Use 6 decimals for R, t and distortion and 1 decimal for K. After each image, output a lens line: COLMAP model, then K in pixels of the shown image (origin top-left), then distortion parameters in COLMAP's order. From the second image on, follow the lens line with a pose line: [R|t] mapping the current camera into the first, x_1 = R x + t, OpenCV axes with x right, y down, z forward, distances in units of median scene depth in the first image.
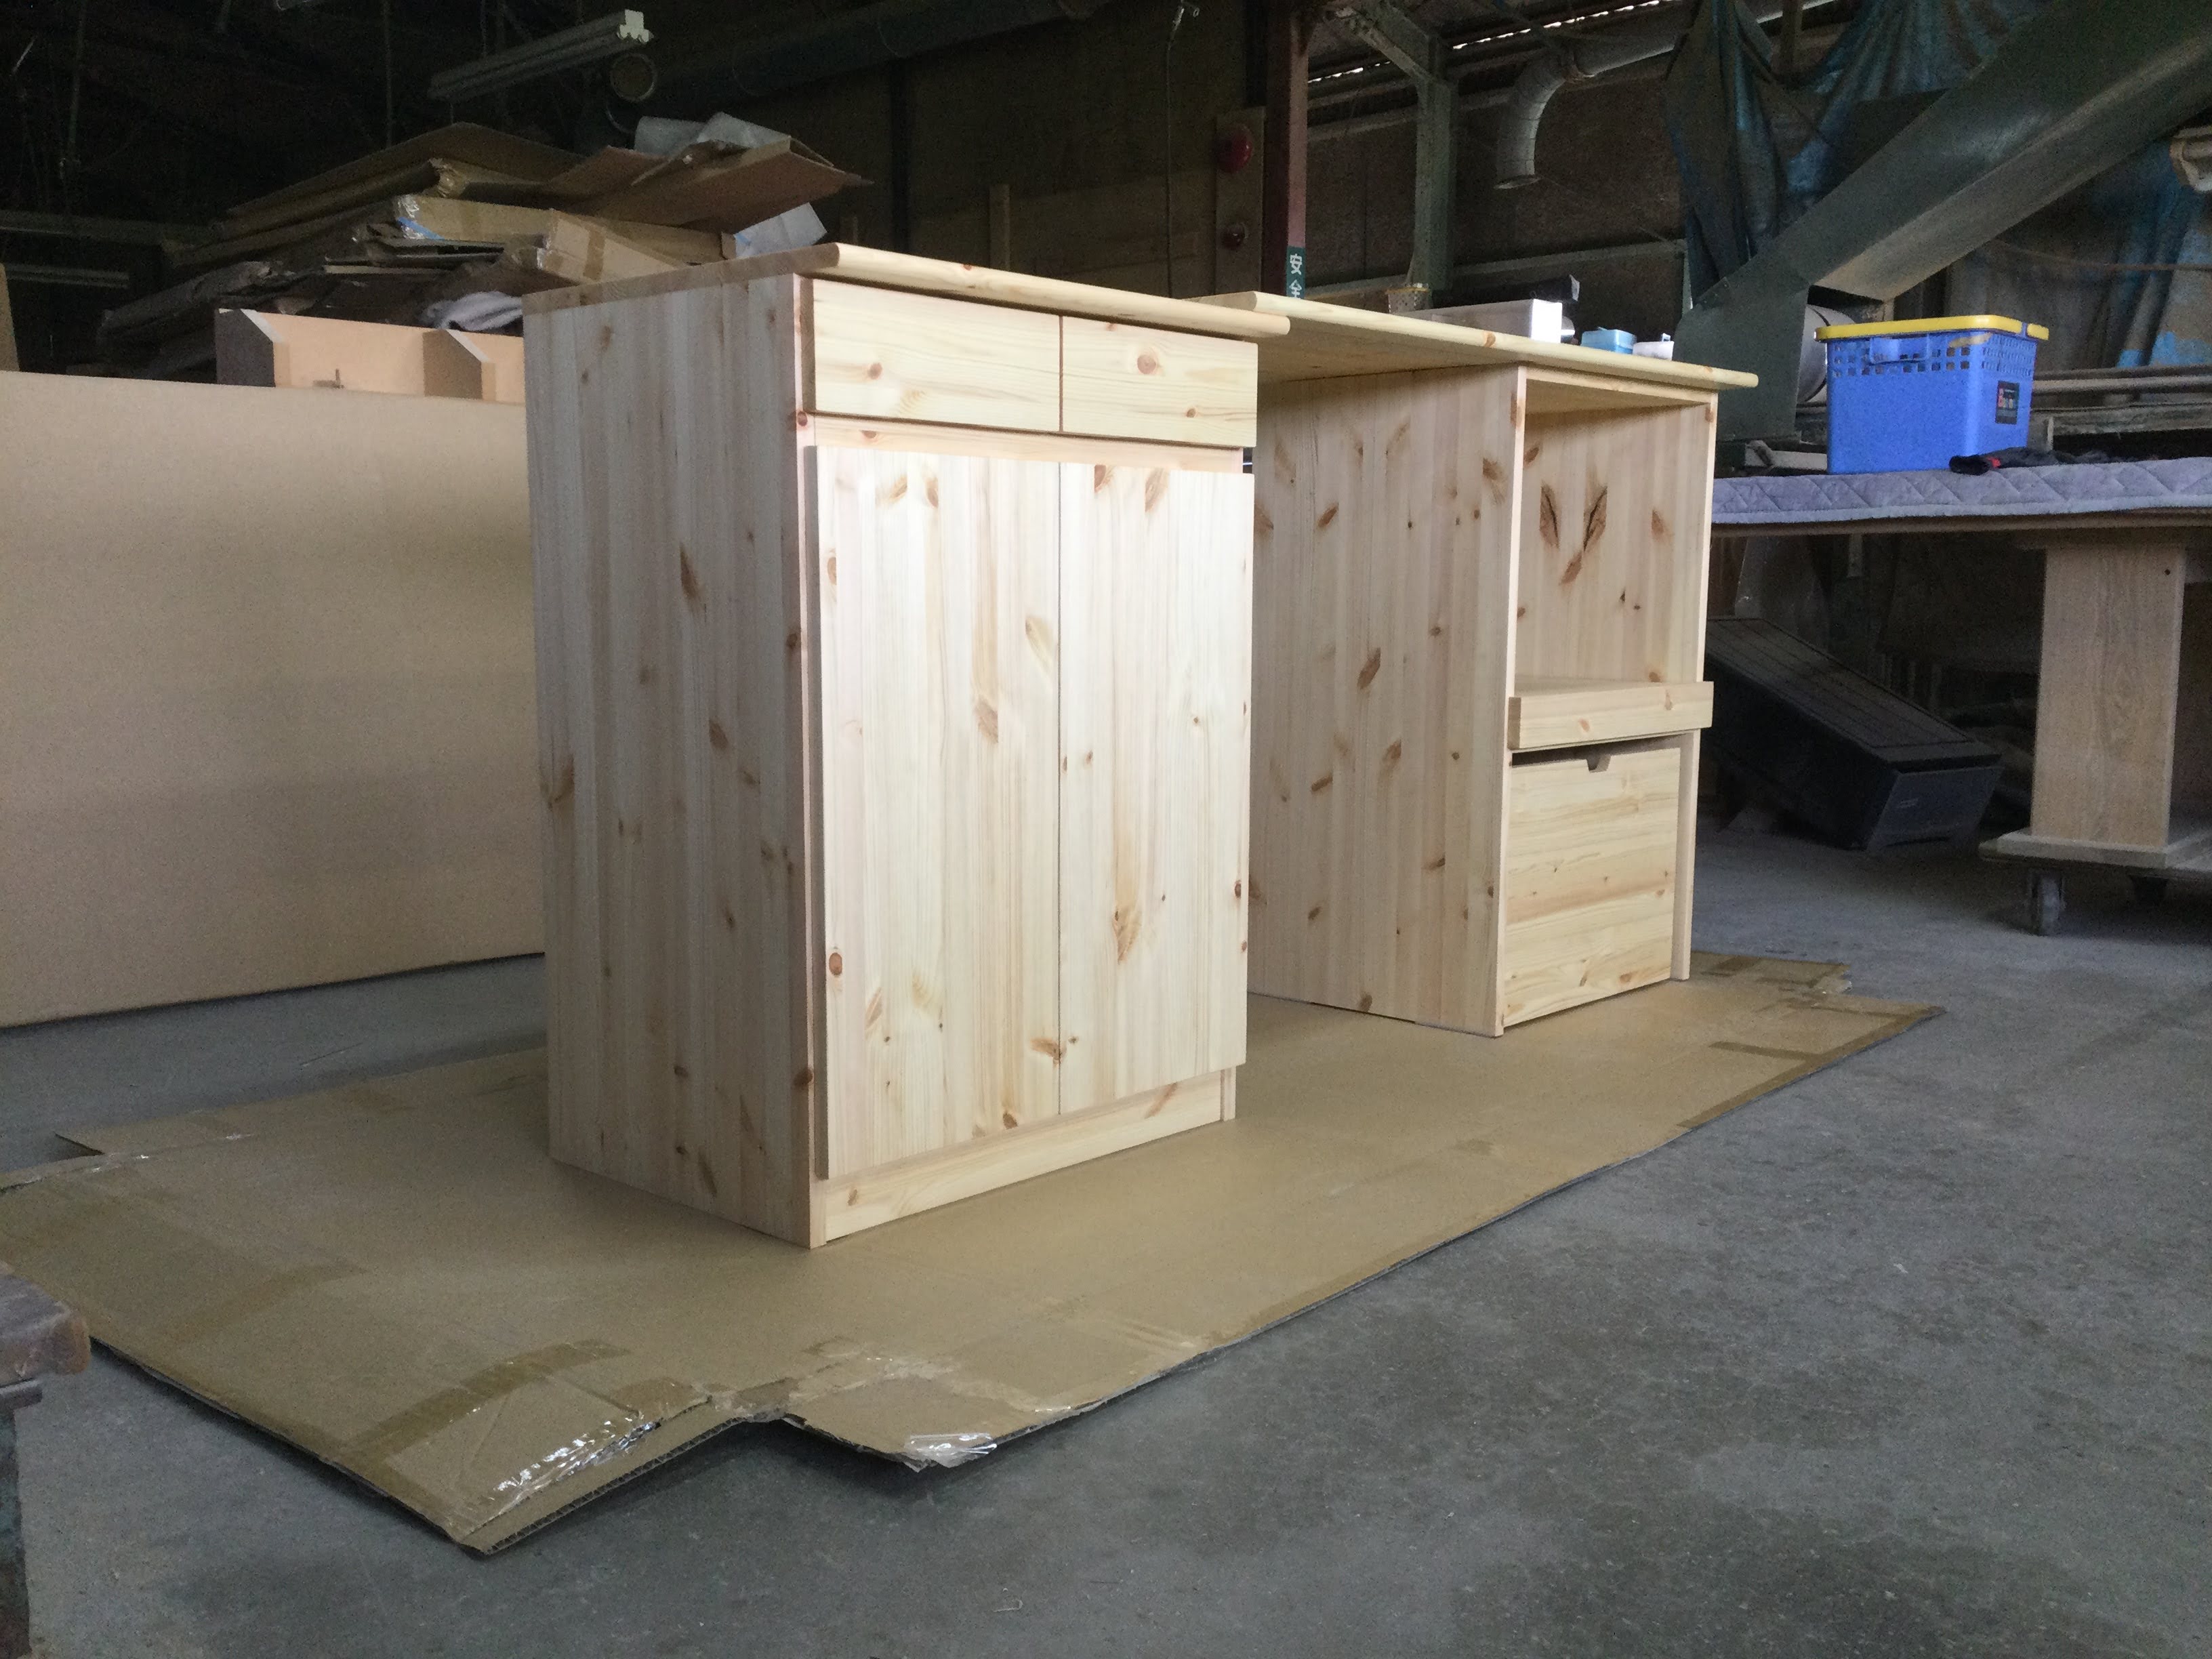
lens RADIAL K [[2046.4, 0, 1106.0], [0, 2046.4, 829.5], [0, 0, 1]] dist [0.096464, -0.195906]
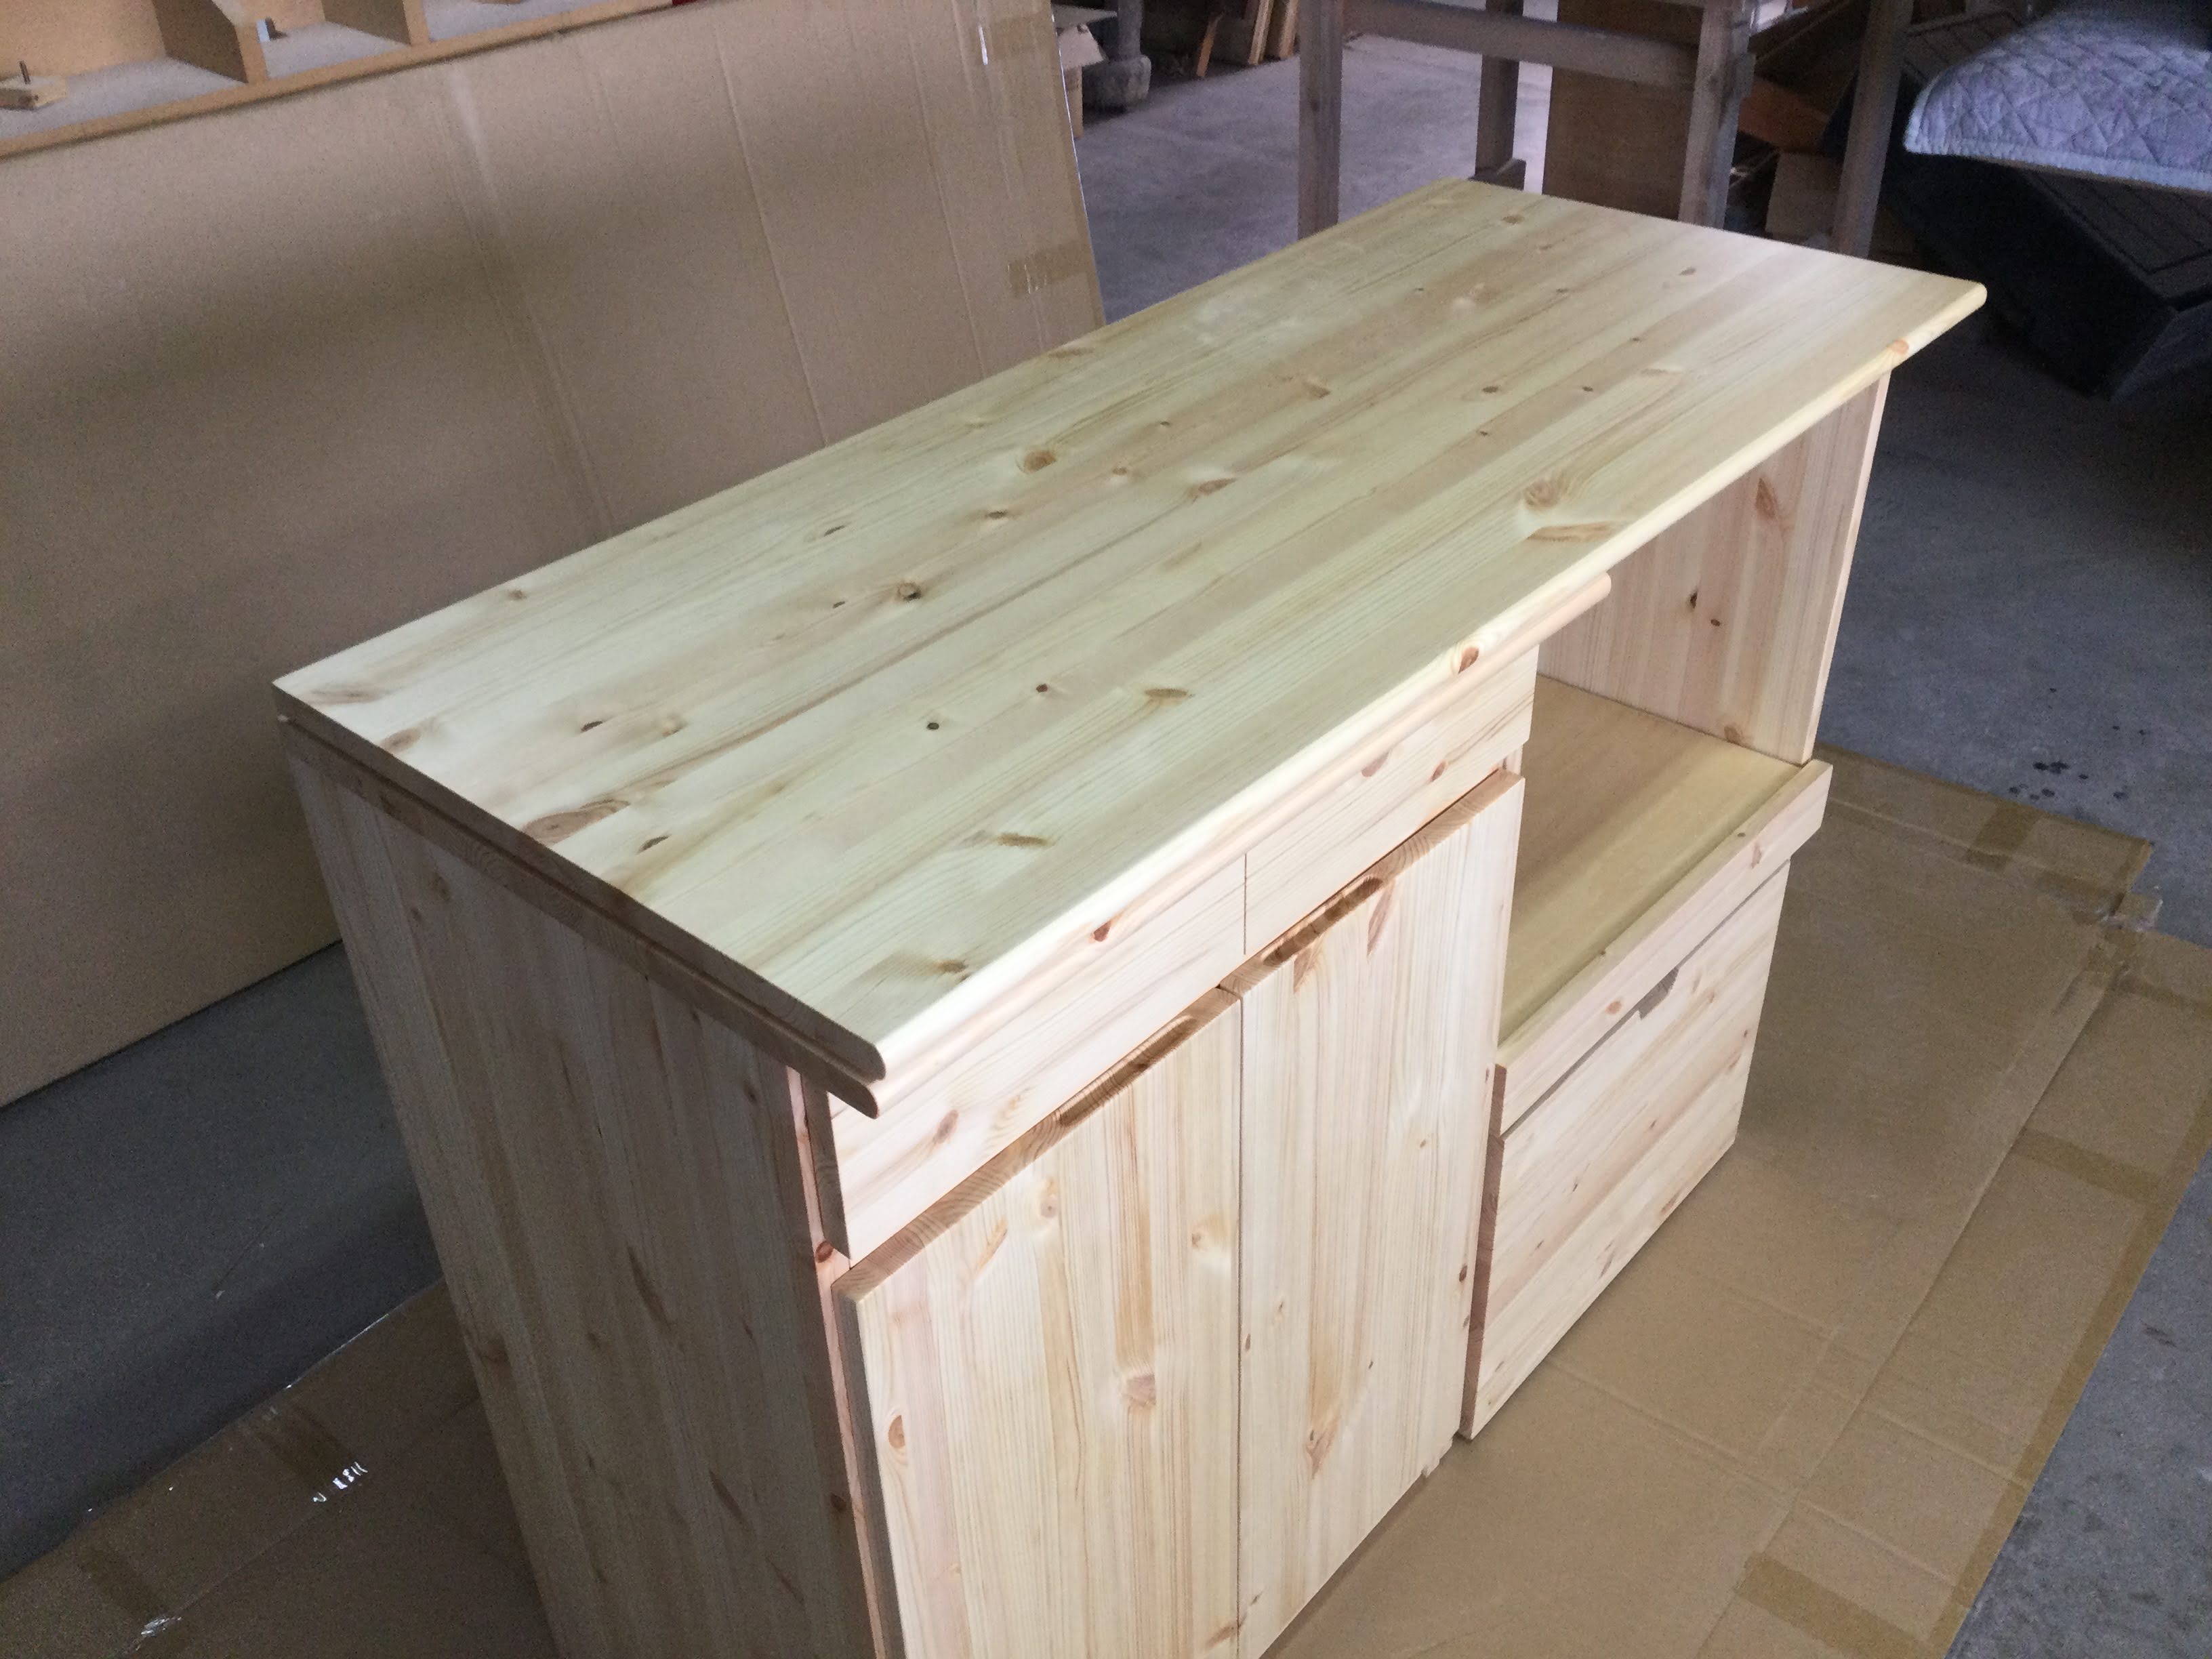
lens RADIAL K [[2046.4, 0, 1106.0], [0, 2046.4, 829.5], [0, 0, 1]] dist [0.096464, -0.195906]
pose [[0.999221, -0.039466, 0.000661, -0.059147], [0.034808, 0.888954, 0.456672, -0.480480], [-0.018610, -0.456293, 0.889635, 0.486267]]
